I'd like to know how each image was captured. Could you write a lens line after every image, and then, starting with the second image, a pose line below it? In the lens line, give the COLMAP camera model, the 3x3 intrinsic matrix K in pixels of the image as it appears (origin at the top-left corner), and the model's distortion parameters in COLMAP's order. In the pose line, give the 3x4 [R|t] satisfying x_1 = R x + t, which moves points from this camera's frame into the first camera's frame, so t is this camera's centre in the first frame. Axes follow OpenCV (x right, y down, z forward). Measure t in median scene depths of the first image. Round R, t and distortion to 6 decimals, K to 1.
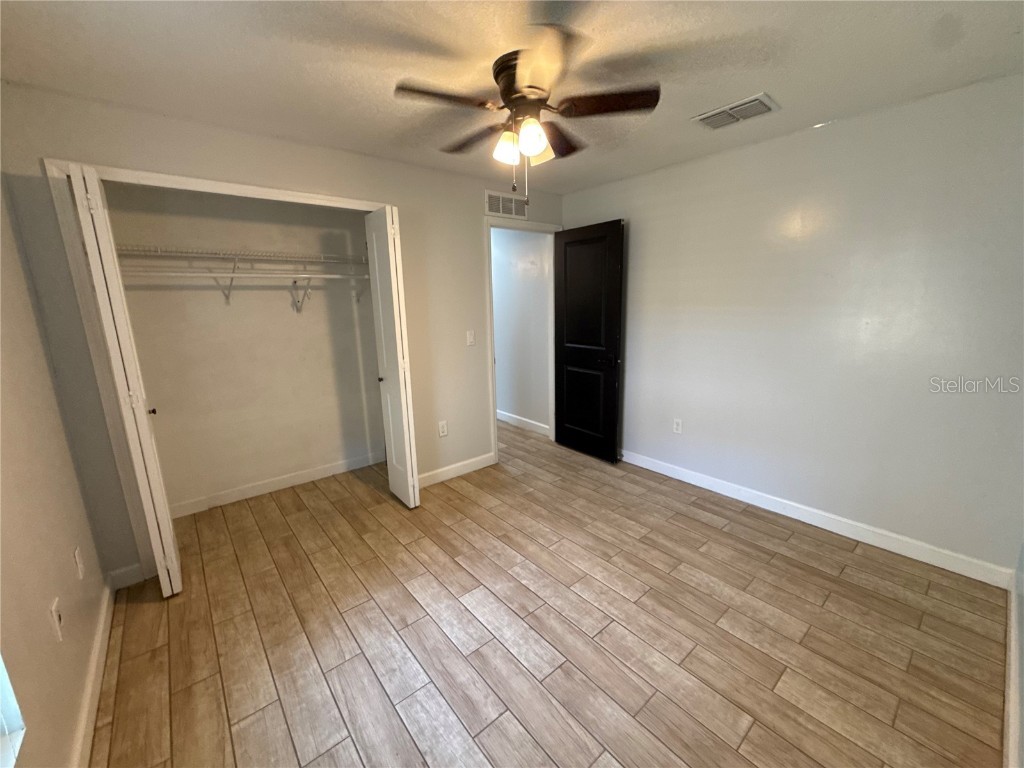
lens RADIAL K [[410.2, 0, 515.9], [0, 410.2, 384.9], [0, 0, 1]] dist [-0.001493, 0.000362]
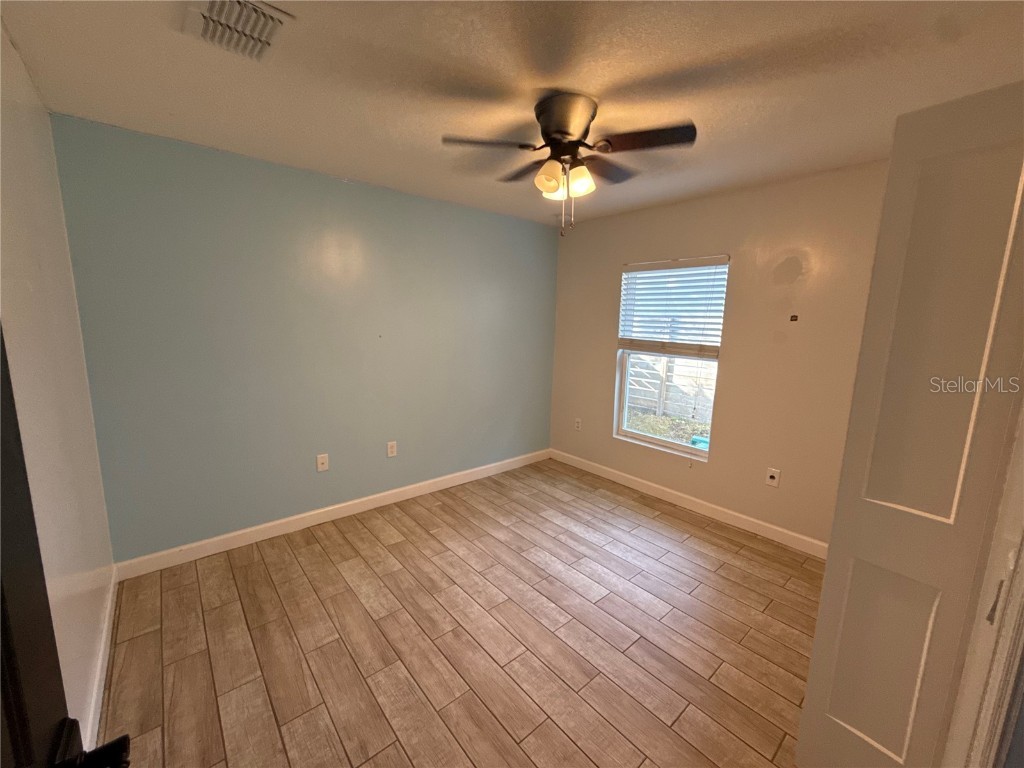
lens RADIAL K [[410.2, 0, 513.9], [0, 410.2, 385.2], [0, 0, 1]] dist [-0.001493, 0.000362]
pose [[-0.999973, -0.000874, -0.007280, 0.124163], [-0.003489, 0.930007, 0.367524, -0.390562], [0.006449, 0.367540, -0.929985, 1.756030]]
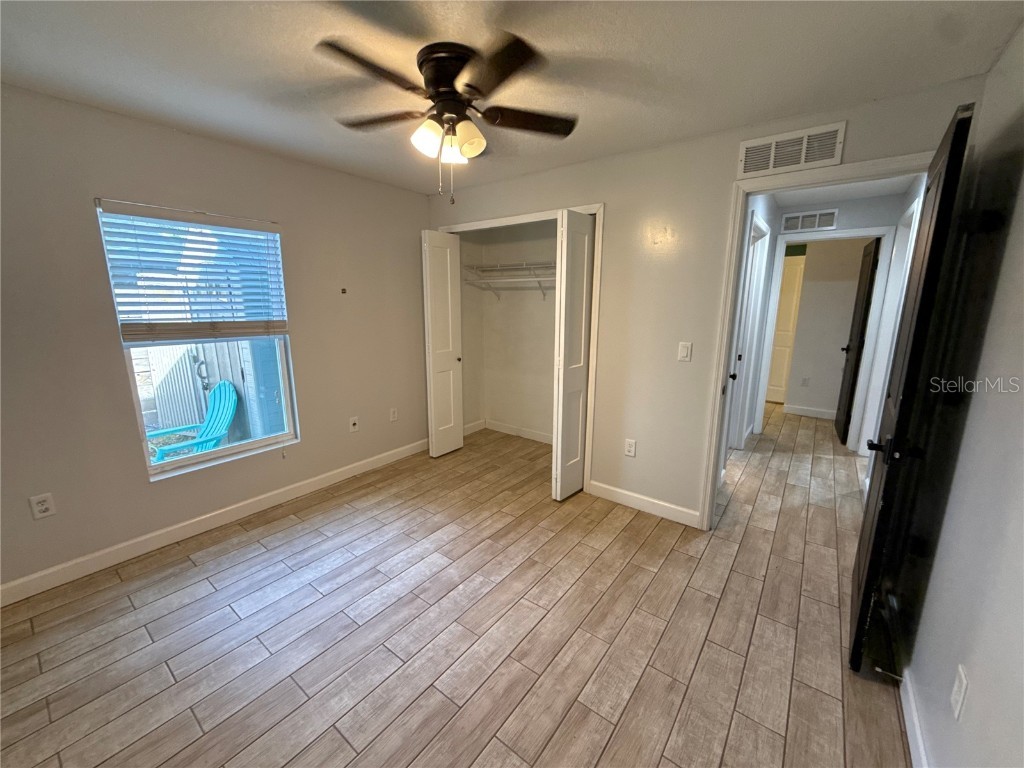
lens RADIAL K [[410.2, 0, 507.0], [0, 410.2, 384.7], [0, 0, 1]] dist [-0.001493, 0.000362]
pose [[0.205632, 0.219032, -0.953803, 0.890737], [-0.211842, 0.961485, 0.175125, -0.186141], [0.955426, 0.166044, 0.244112, 0.795373]]
